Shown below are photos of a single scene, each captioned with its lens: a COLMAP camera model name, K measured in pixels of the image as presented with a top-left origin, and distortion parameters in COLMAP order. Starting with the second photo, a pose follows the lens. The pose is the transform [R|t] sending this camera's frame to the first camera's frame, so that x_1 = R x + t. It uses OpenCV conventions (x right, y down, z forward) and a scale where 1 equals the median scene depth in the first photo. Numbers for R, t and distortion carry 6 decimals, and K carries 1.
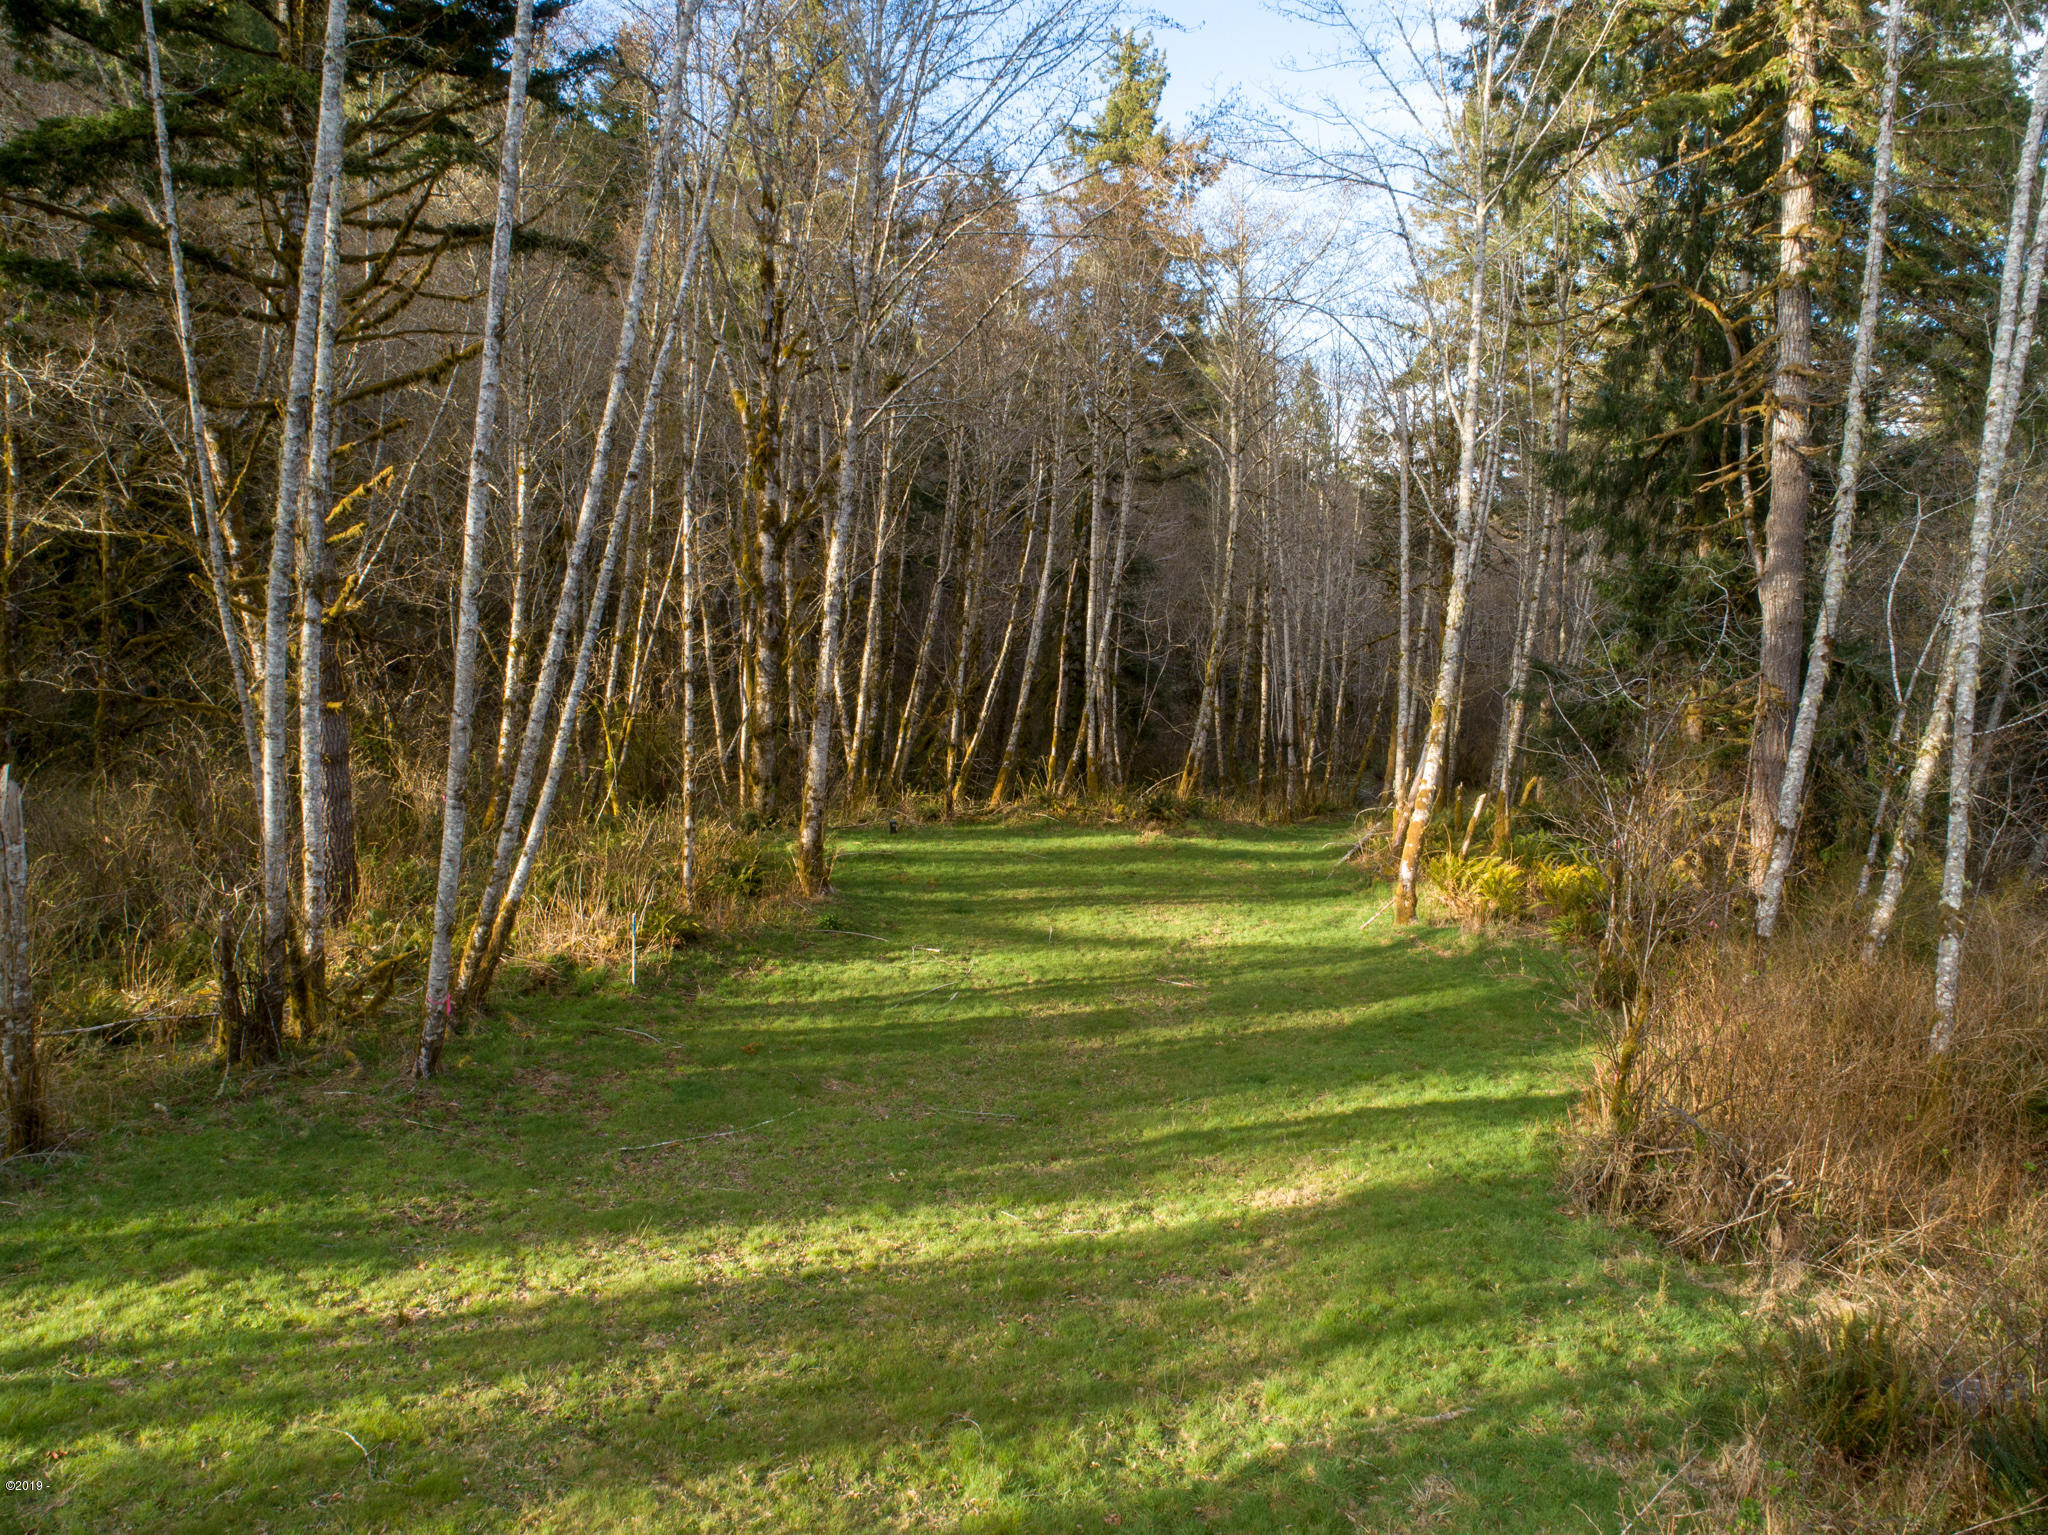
lens RADIAL K [[1548.4, 0, 1016.4], [0, 1548.4, 764.0], [0, 0, 1]] dist [-0.025326, 0.007210]
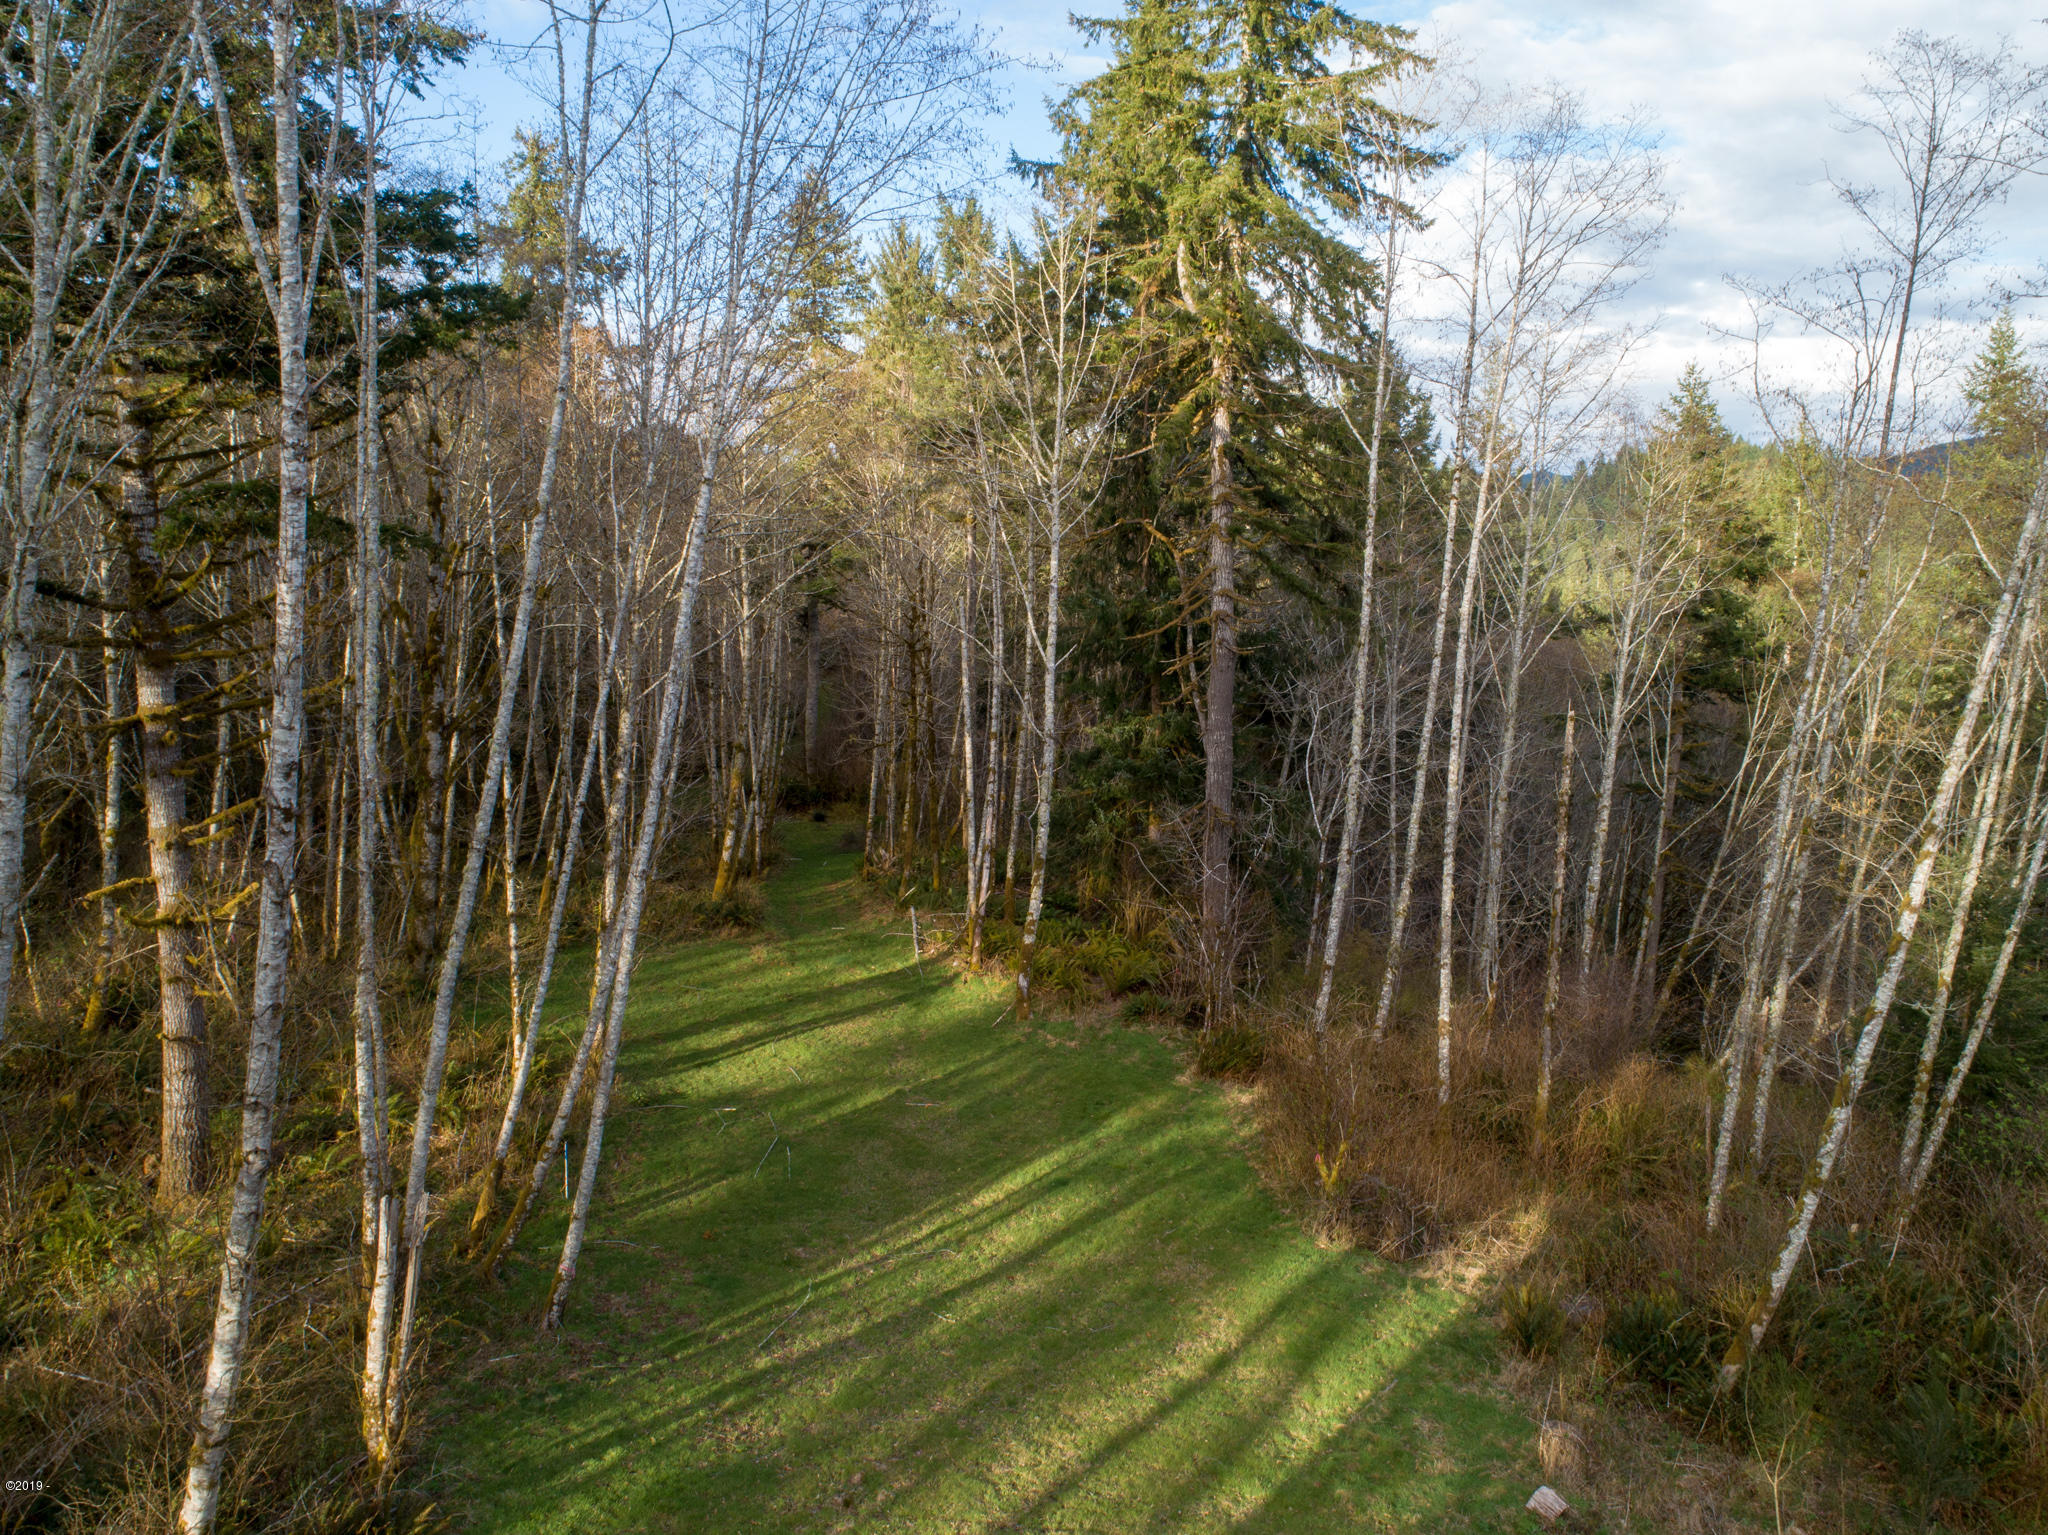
lens RADIAL K [[1548.4, 0, 1016.4], [0, 1548.4, 764.0], [0, 0, 1]] dist [-0.025326, 0.007210]
pose [[0.869933, -0.081307, 0.486421, -0.382841], [0.057495, 0.996311, 0.063711, -0.195982], [-0.489806, -0.027458, 0.871399, -0.180064]]
